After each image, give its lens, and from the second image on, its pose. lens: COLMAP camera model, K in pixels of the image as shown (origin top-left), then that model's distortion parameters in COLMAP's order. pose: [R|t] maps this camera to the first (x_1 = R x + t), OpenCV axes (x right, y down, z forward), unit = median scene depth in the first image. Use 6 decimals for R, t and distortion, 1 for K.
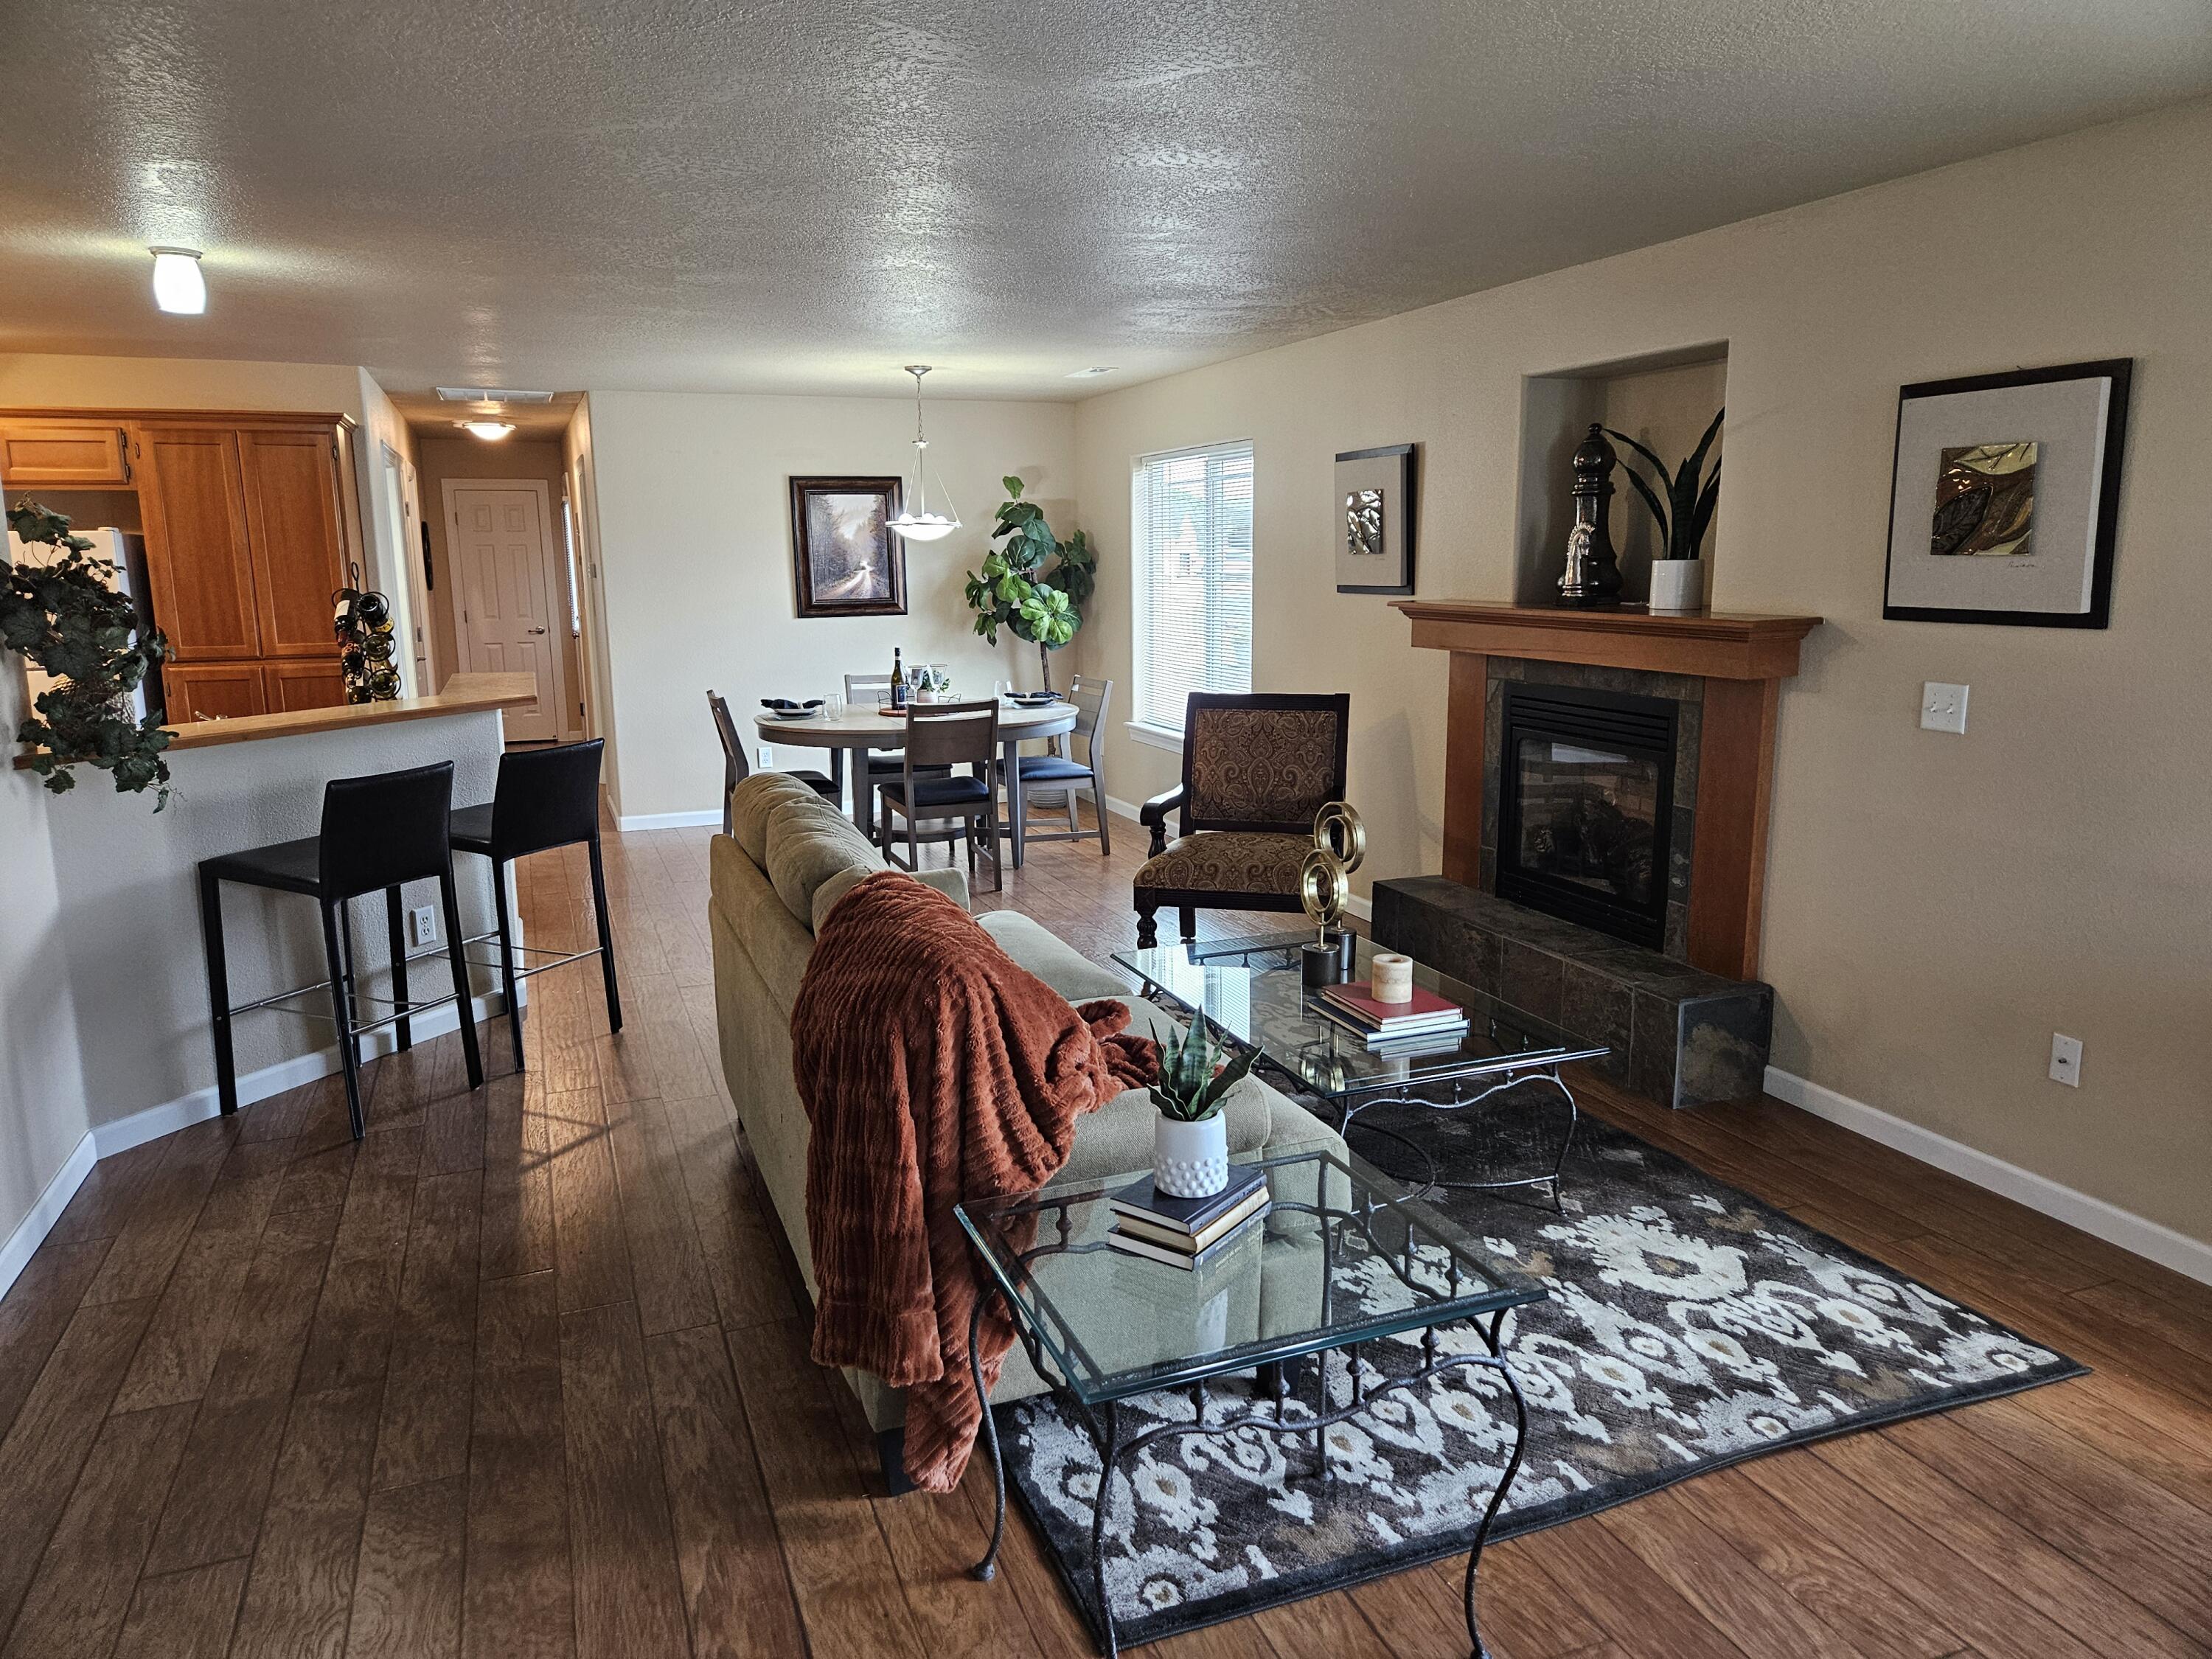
lens RADIAL K [[1470.6, 0, 1106.0], [0, 1470.6, 829.5], [0, 0, 1]] dist [0.080129, -0.085483]
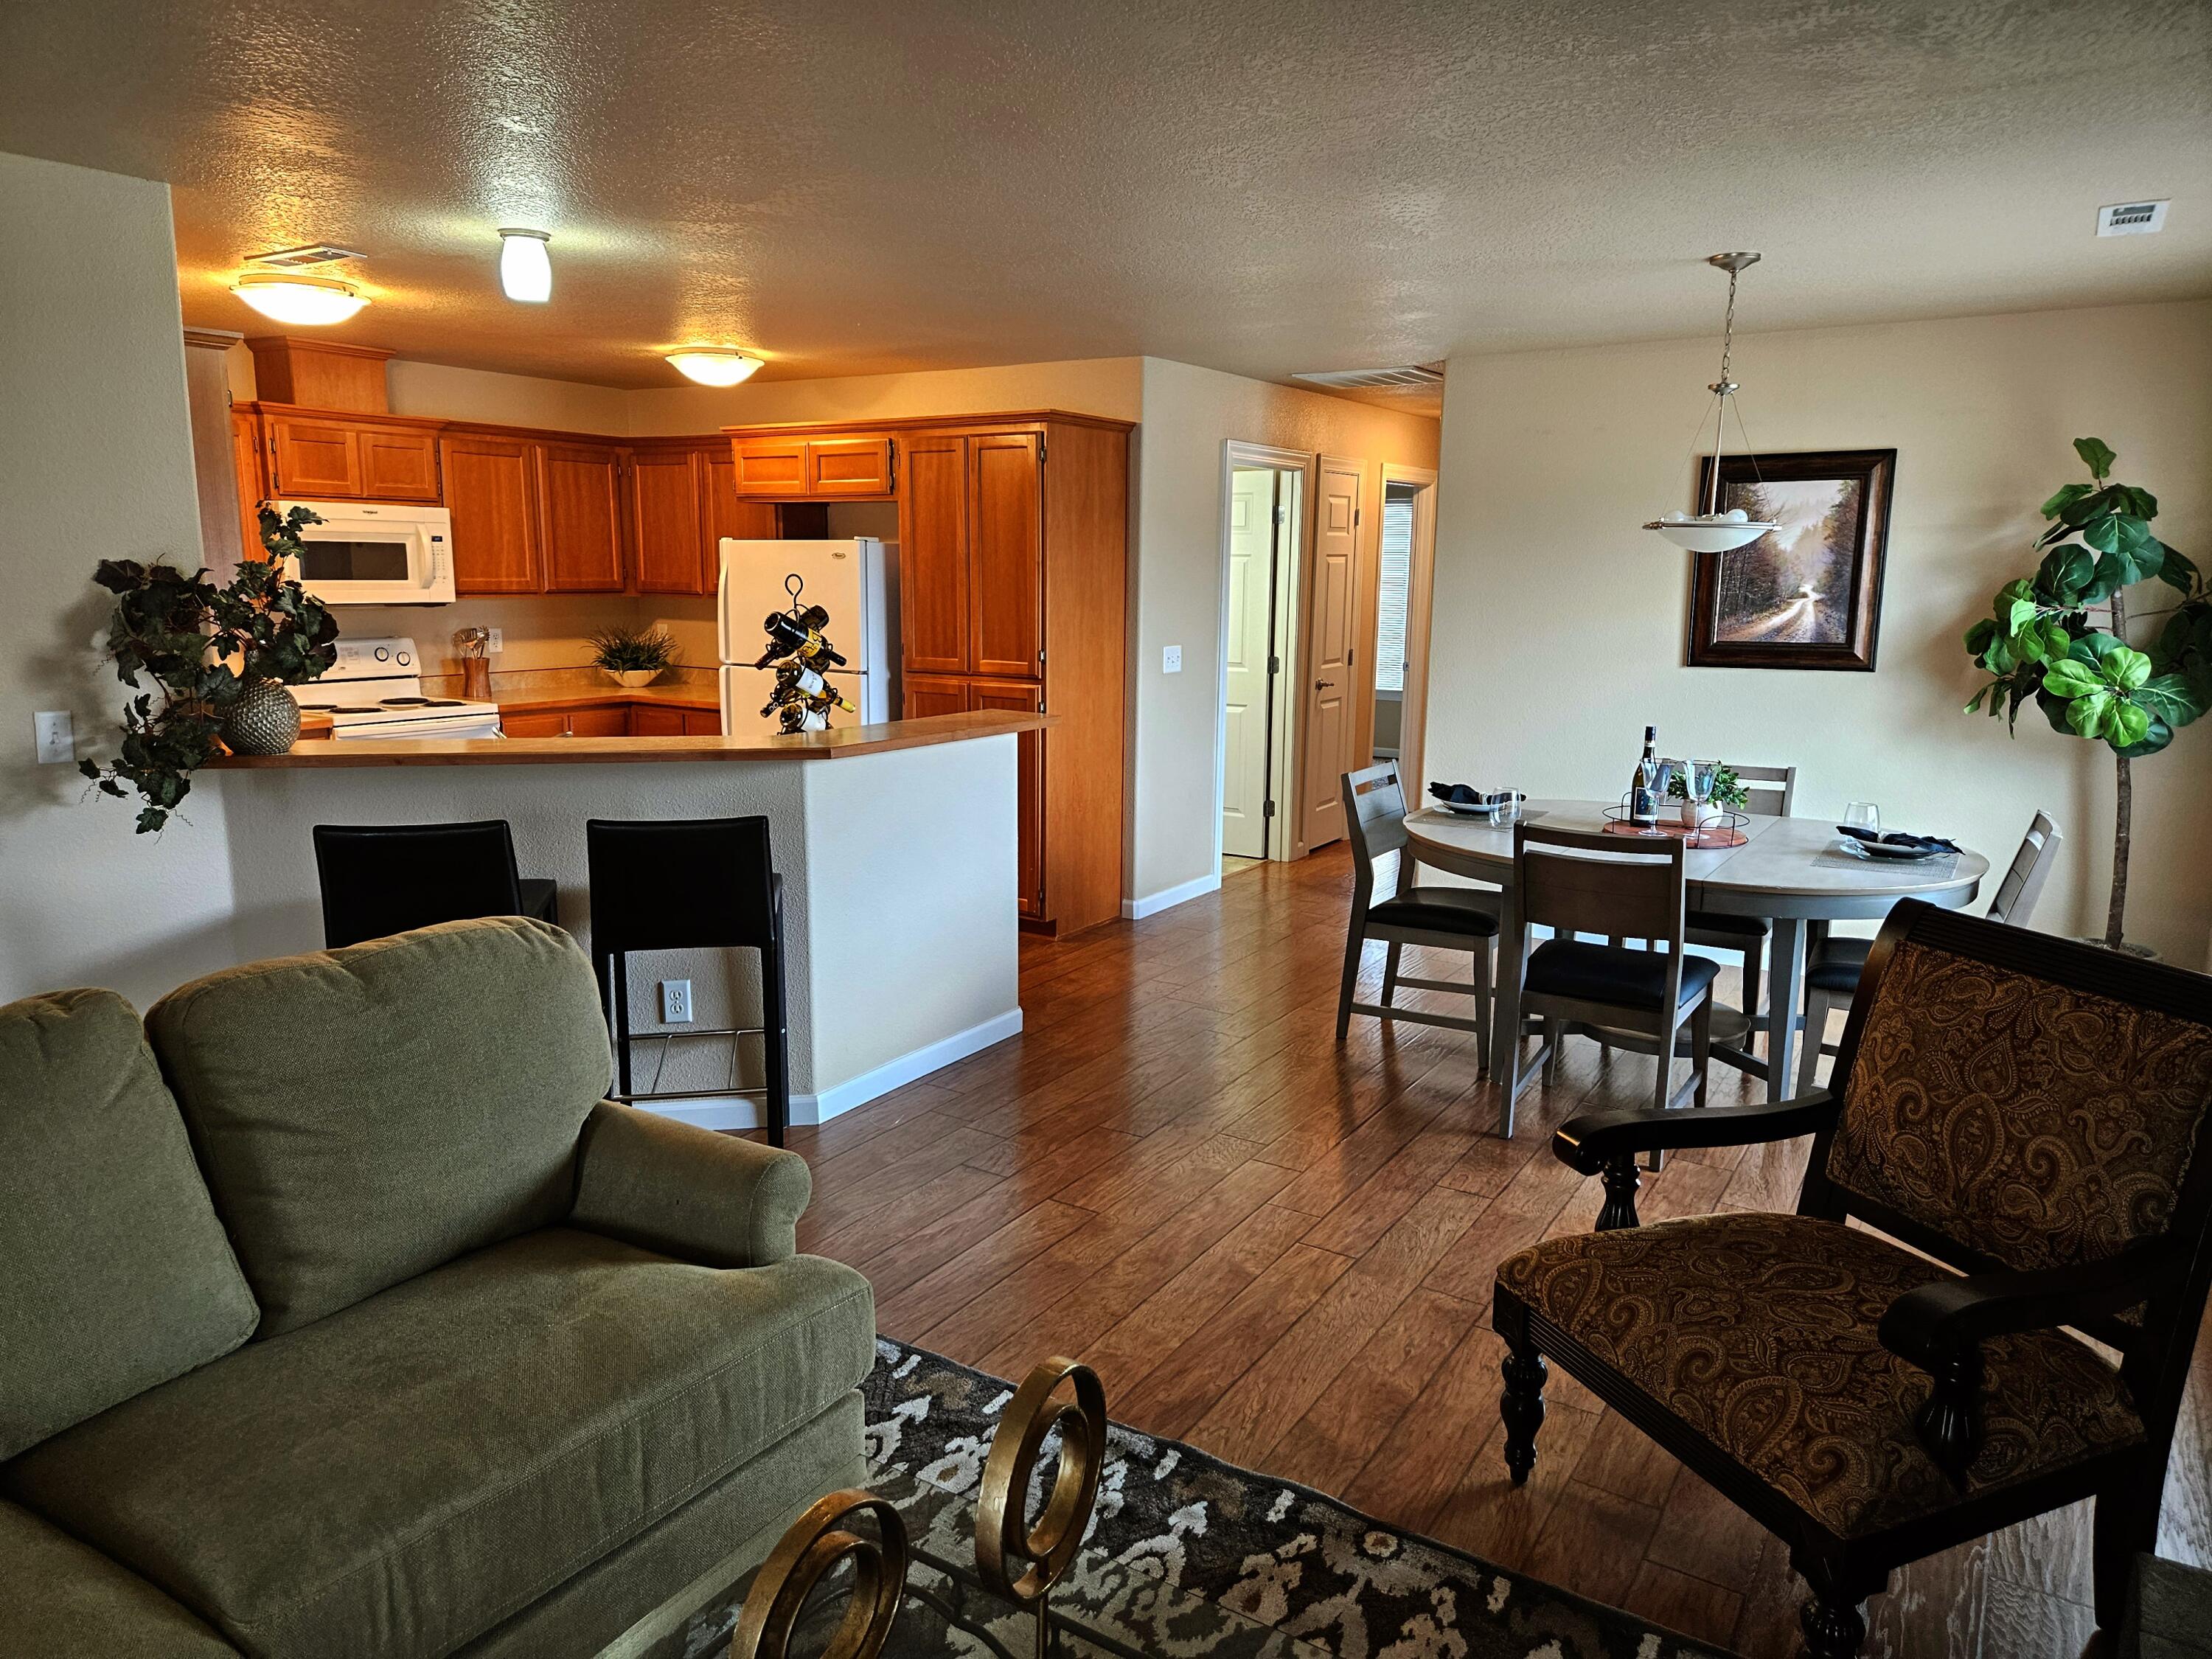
lens RADIAL K [[1470.6, 0, 1106.0], [0, 1470.6, 829.5], [0, 0, 1]] dist [0.080129, -0.085483]
pose [[0.583887, 0.158737, -0.796165, 0.194732], [-0.164788, 0.983456, 0.075227, -0.077555], [0.794935, 0.087274, 0.600385, 0.387986]]
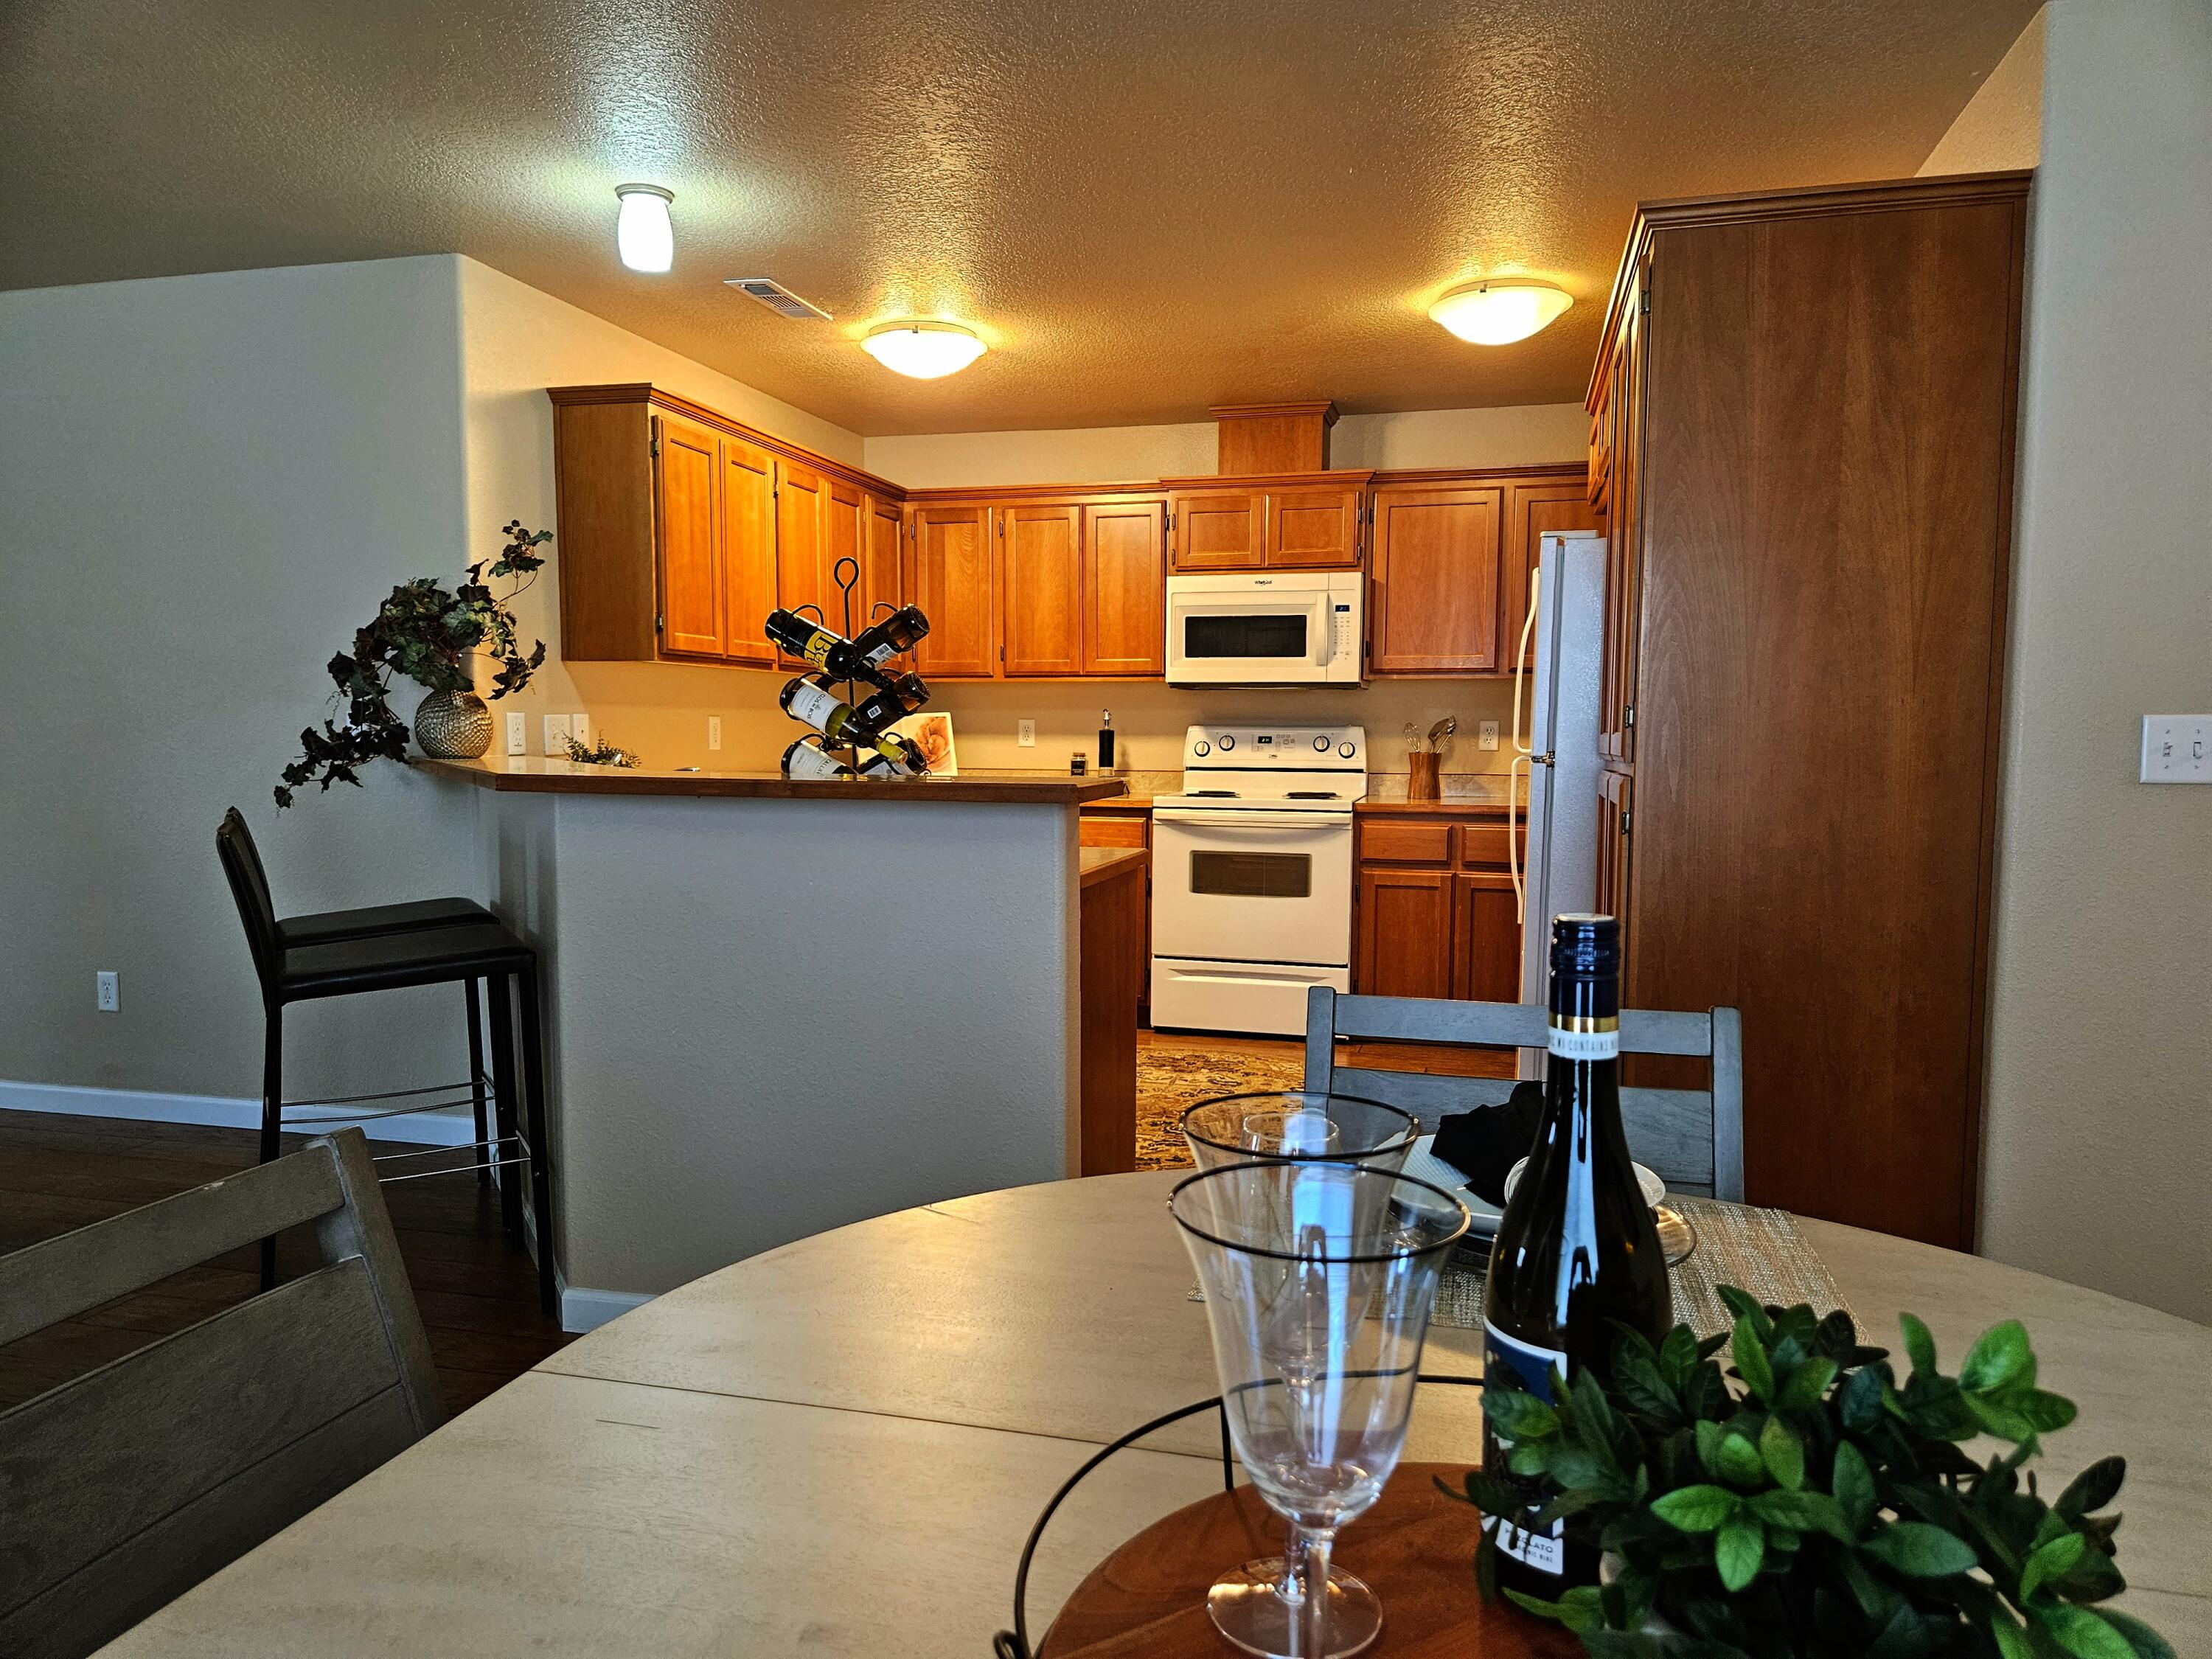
lens RADIAL K [[1470.6, 0, 1106.0], [0, 1470.6, 829.5], [0, 0, 1]] dist [0.080129, -0.085483]
pose [[-0.593771, 0.061997, -0.802242, -0.046750], [-0.149989, 0.971024, 0.186053, -0.120624], [0.790531, 0.230800, -0.567267, 0.867372]]
